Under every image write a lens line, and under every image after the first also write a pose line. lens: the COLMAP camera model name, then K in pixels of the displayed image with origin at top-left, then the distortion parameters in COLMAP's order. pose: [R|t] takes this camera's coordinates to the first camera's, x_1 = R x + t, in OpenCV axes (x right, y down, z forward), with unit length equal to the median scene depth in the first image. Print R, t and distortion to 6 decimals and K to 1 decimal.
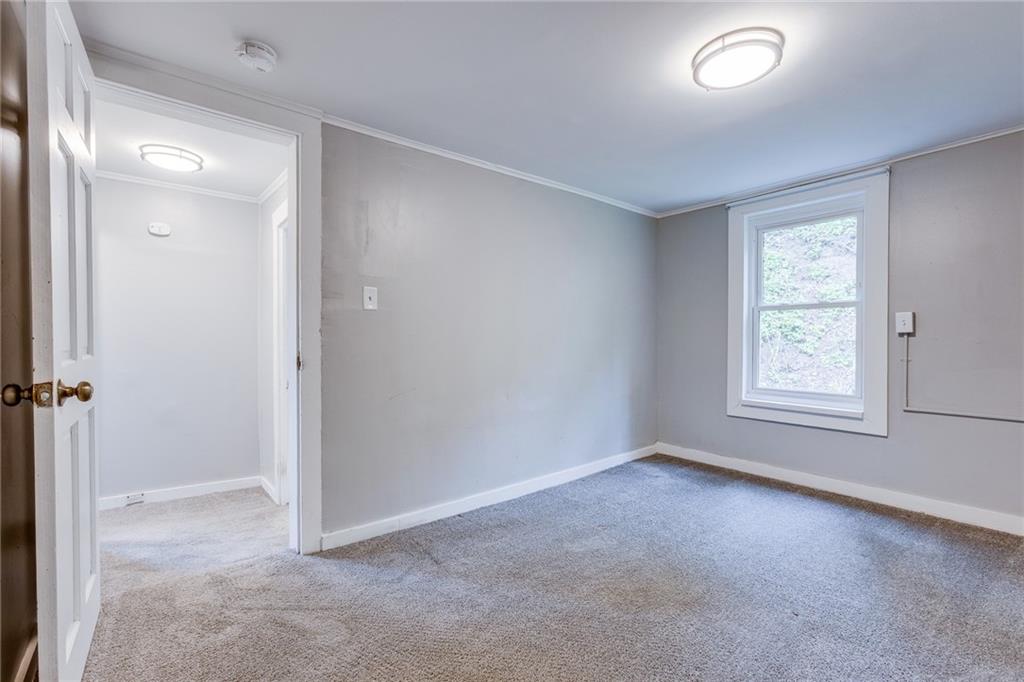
lens RADIAL K [[456.3, 0, 506.2], [0, 456.3, 344.1], [0, 0, 1]] dist [-0.023042, 0.012297]
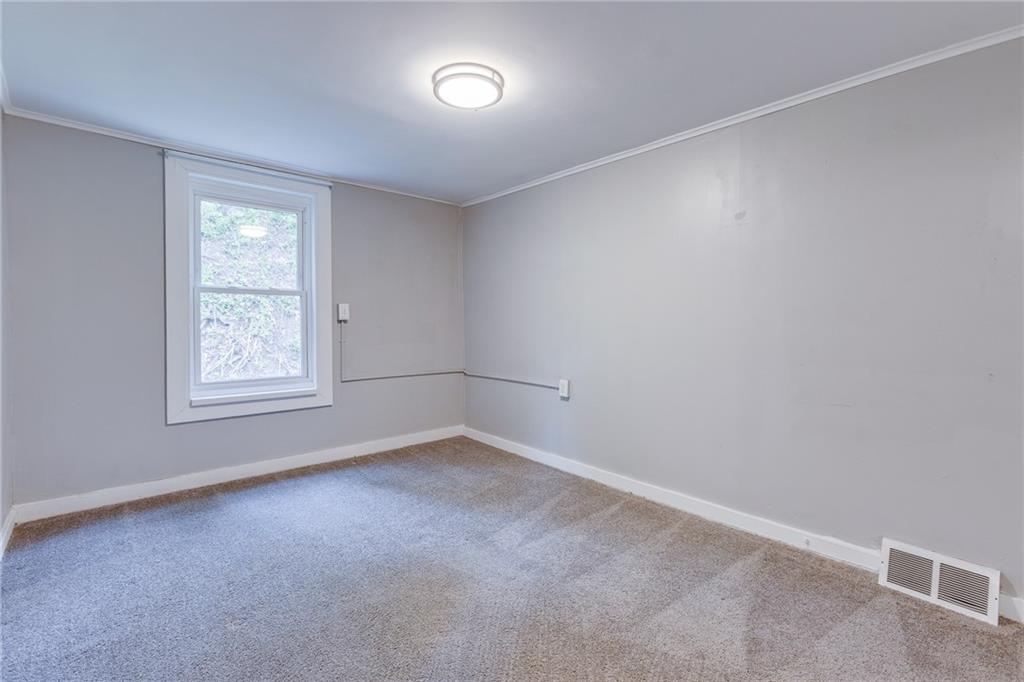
lens RADIAL K [[461.2, 0, 514.9], [0, 461.2, 324.8], [0, 0, 1]] dist [-0.026307, 0.013079]
pose [[-0.101250, 0.000529, 0.994861, -0.386912], [0.012464, 0.999922, 0.000737, -0.005204], [-0.994783, 0.012474, -0.101249, 0.562691]]
